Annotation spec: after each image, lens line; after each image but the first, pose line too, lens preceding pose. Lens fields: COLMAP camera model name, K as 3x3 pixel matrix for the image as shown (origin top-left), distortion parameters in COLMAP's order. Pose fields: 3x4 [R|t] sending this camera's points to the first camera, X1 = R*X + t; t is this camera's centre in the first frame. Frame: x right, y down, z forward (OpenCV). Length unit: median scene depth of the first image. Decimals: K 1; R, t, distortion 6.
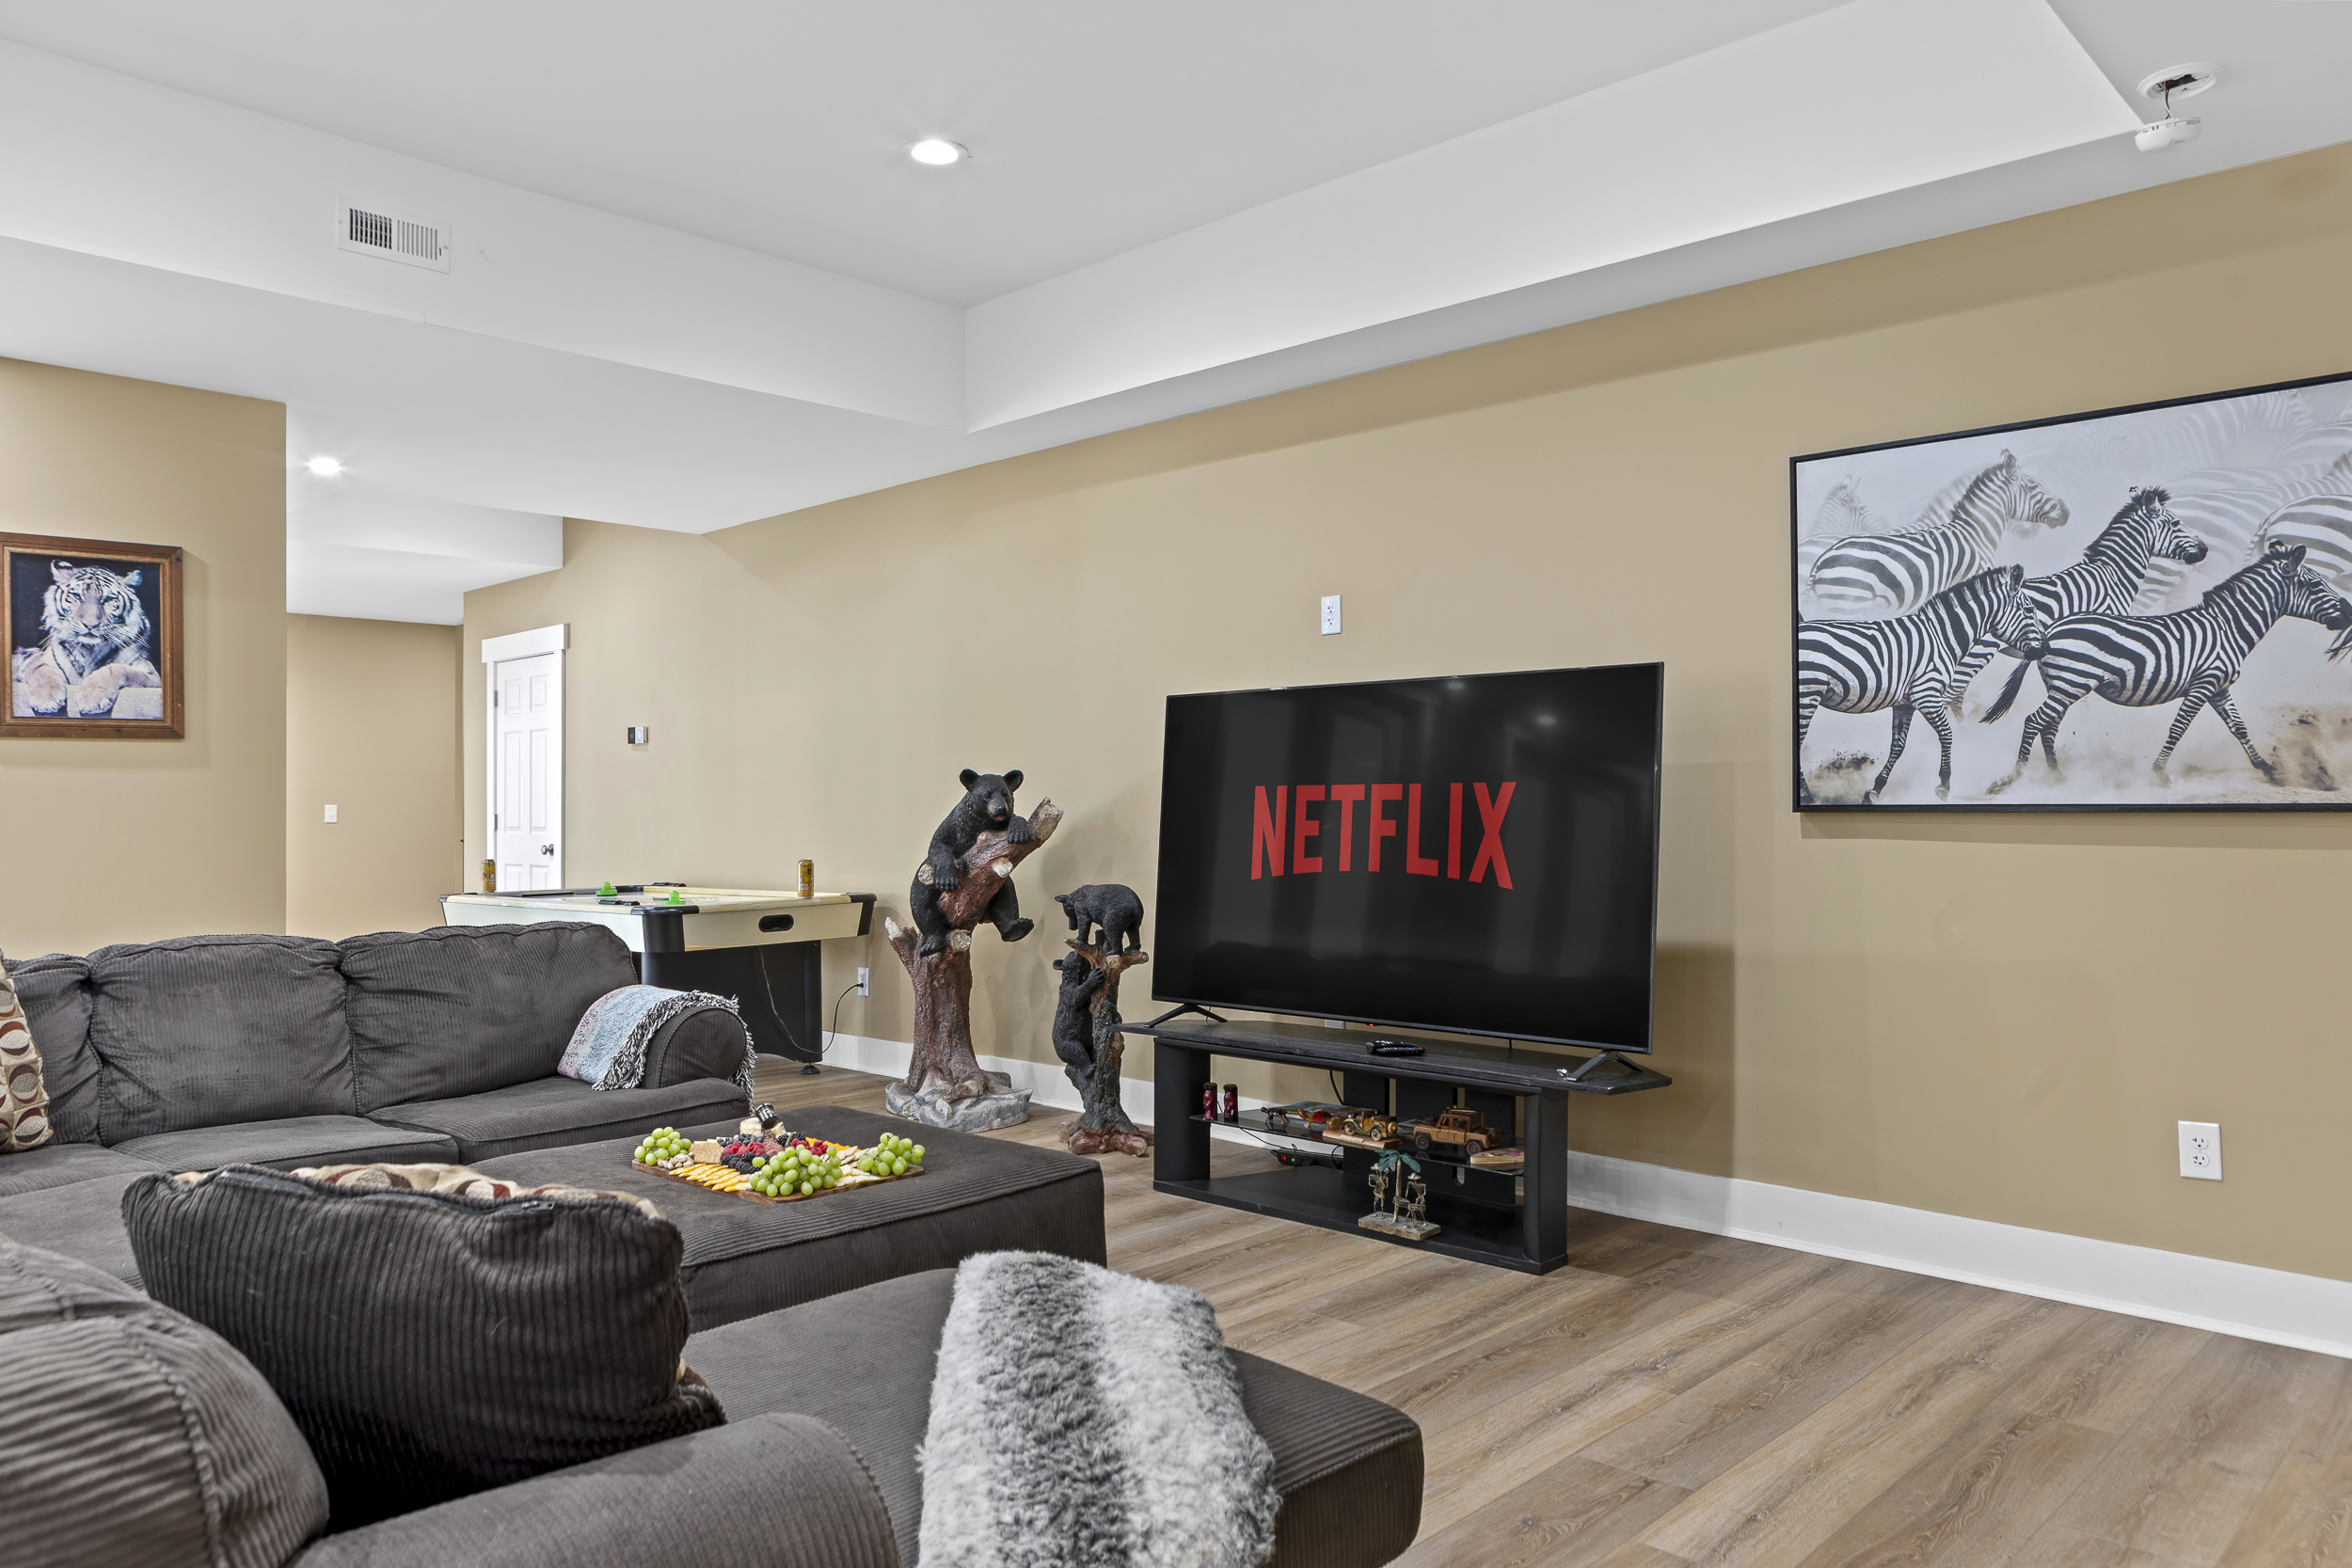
lens RADIAL K [[1604.9, 0, 1194.1], [0, 1604.9, 793.7], [0, 0, 1]] dist [-0.025768, 0.024056]
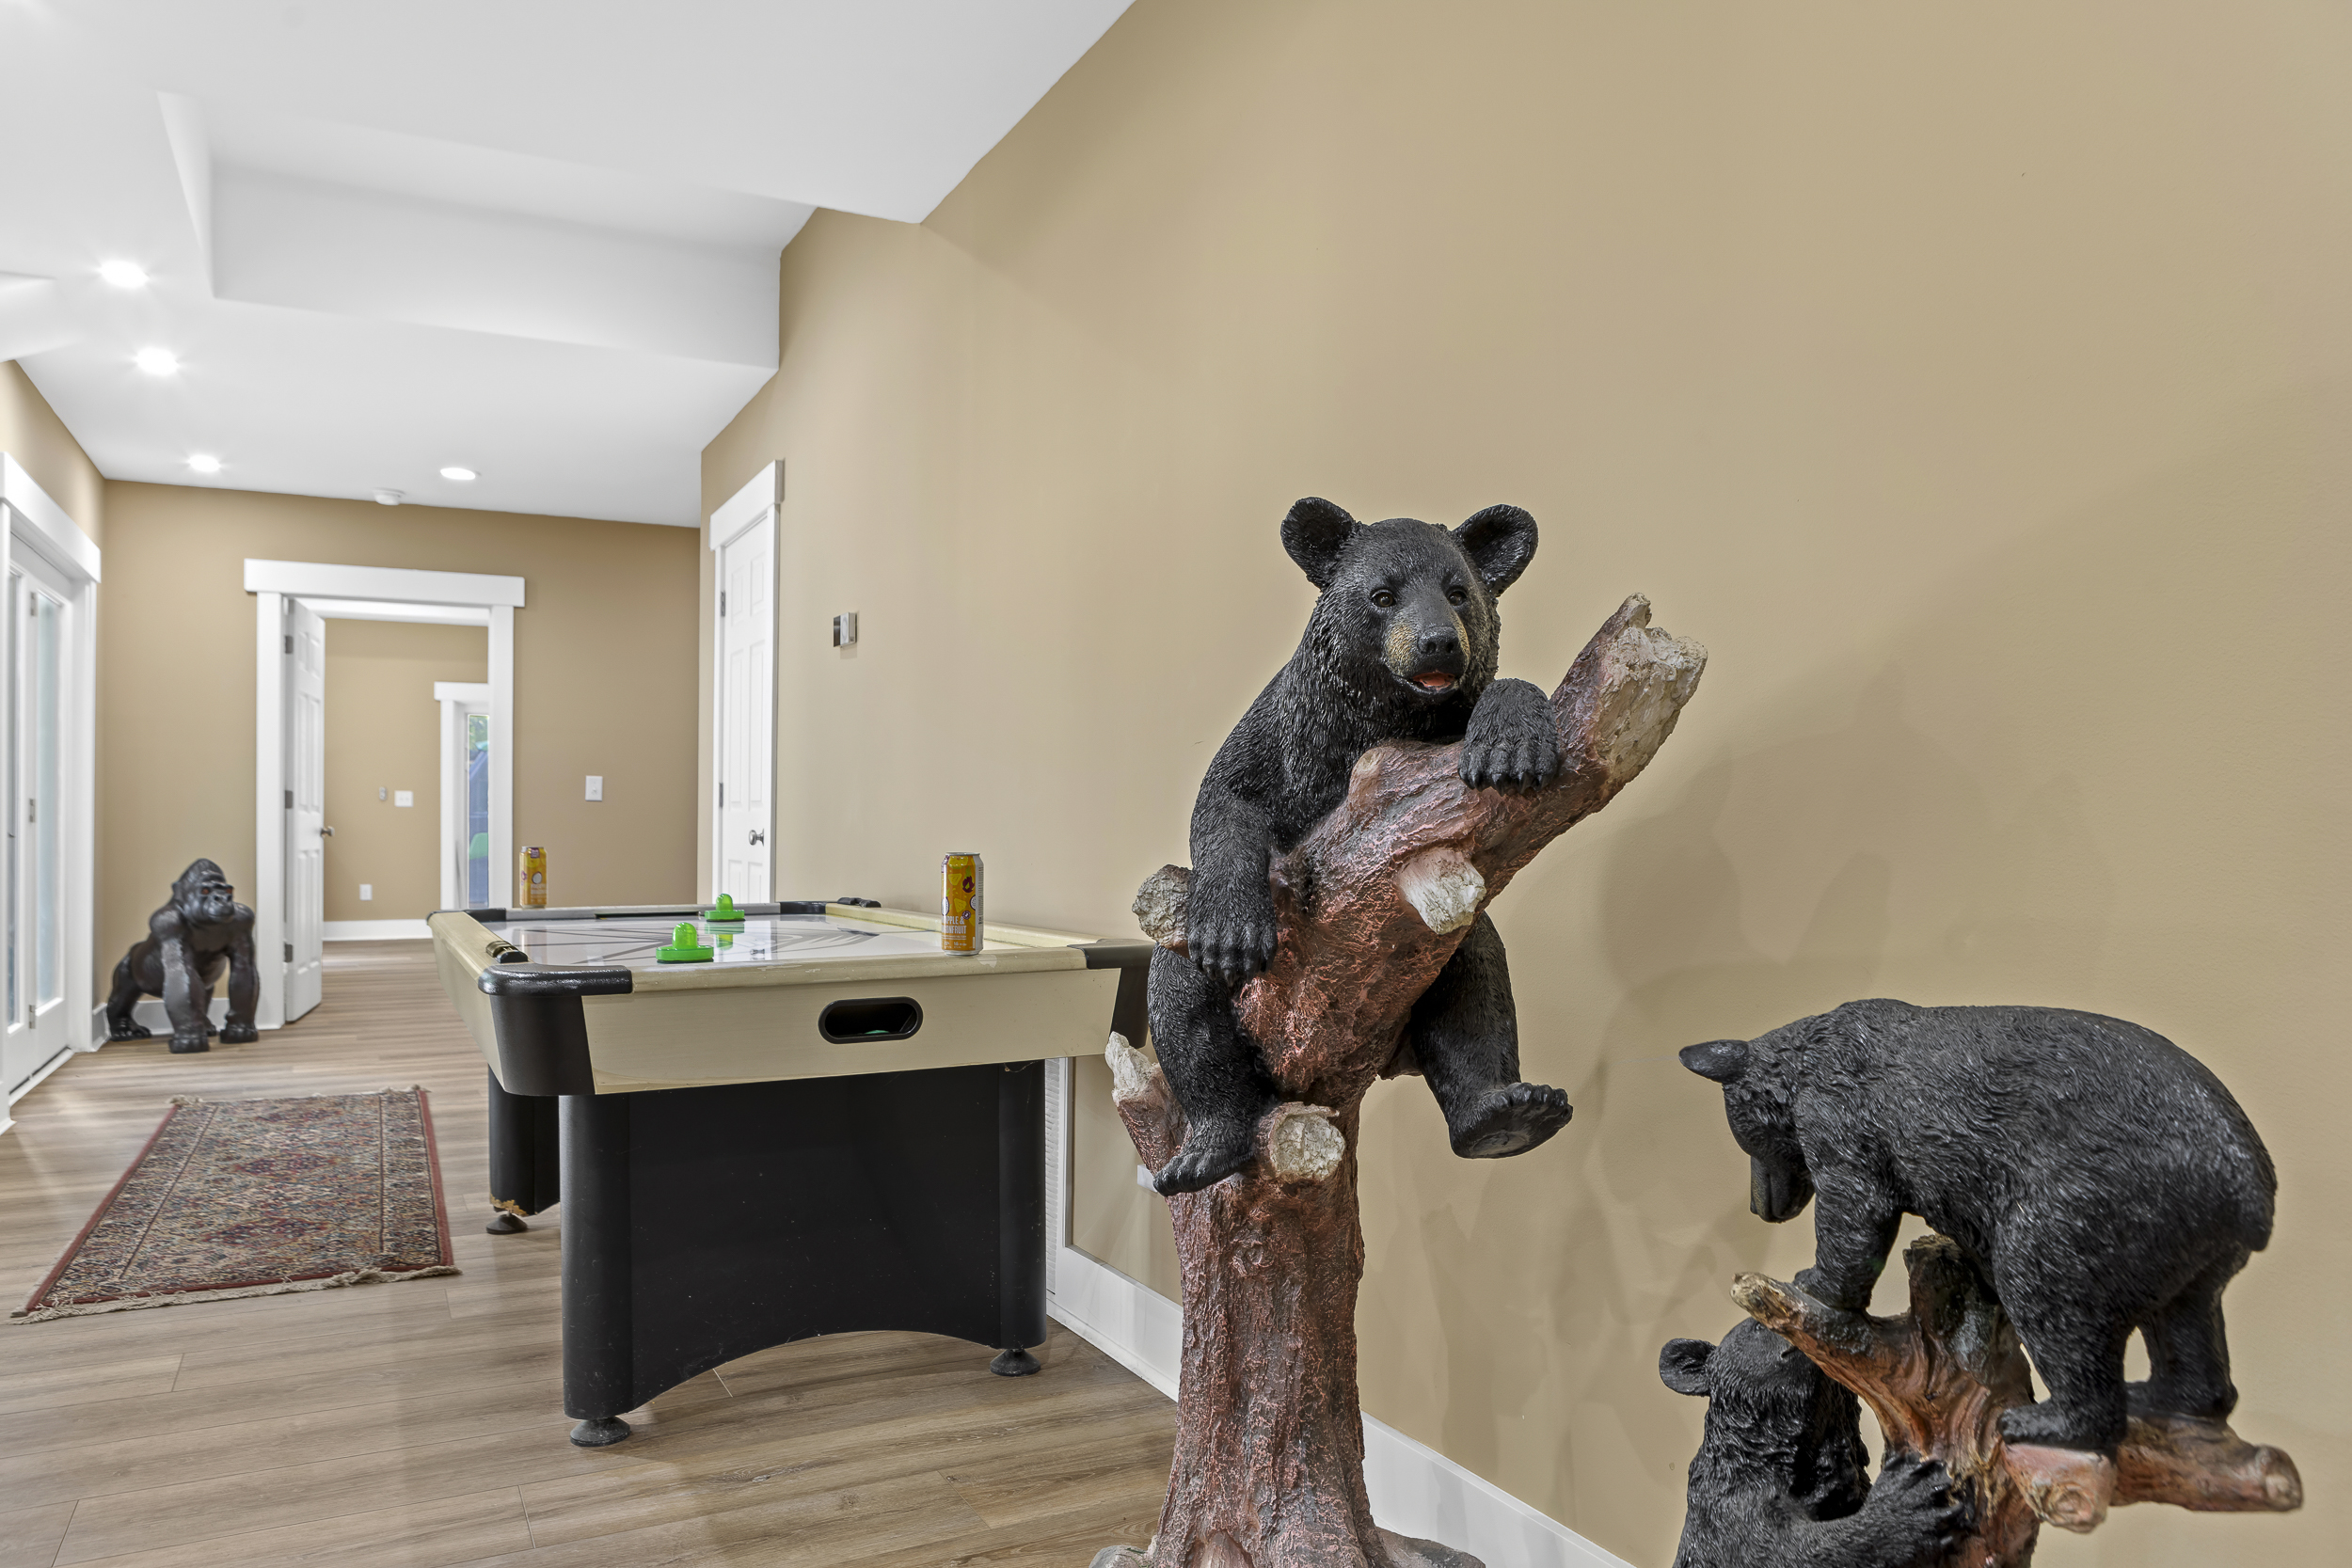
lens RADIAL K [[1604.9, 0, 1183.3], [0, 1604.9, 837.4], [0, 0, 1]] dist [-0.025768, 0.024056]
pose [[0.942997, 0.014788, -0.332473, -0.073167], [-0.008282, 0.999746, 0.020976, 0.032029], [0.332698, -0.017026, 0.942880, 0.729710]]
